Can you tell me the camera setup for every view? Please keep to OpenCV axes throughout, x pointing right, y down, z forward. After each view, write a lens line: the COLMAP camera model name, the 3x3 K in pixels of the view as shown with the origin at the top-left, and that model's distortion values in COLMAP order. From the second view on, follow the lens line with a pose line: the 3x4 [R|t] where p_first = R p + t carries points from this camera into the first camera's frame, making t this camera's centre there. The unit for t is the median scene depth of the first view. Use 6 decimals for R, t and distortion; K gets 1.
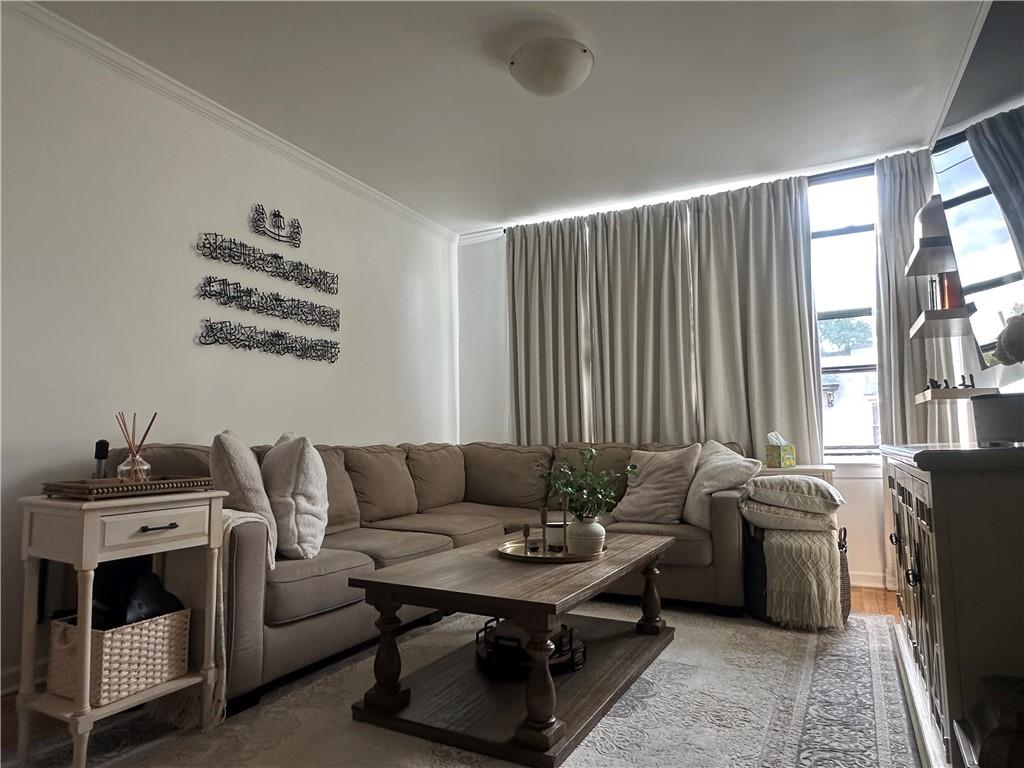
lens RADIAL K [[625.8, 0, 512.3], [0, 625.8, 394.2], [0, 0, 1]] dist [-0.004403, 0.003445]
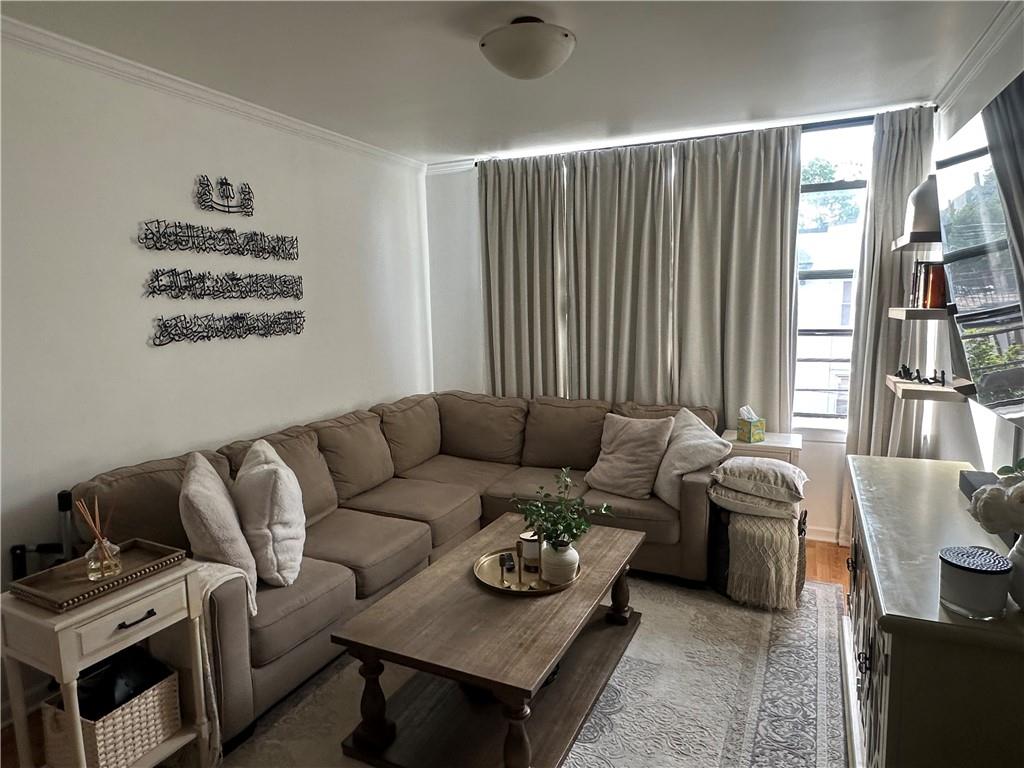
lens RADIAL K [[625.8, 0, 515.0], [0, 625.8, 384.0], [0, 0, 1]] dist [-0.004403, 0.003445]
pose [[0.998928, -0.011370, 0.044872, -0.000040], [0.001863, 0.978453, 0.206462, -0.205115], [-0.046252, -0.206157, 0.977425, 0.040222]]
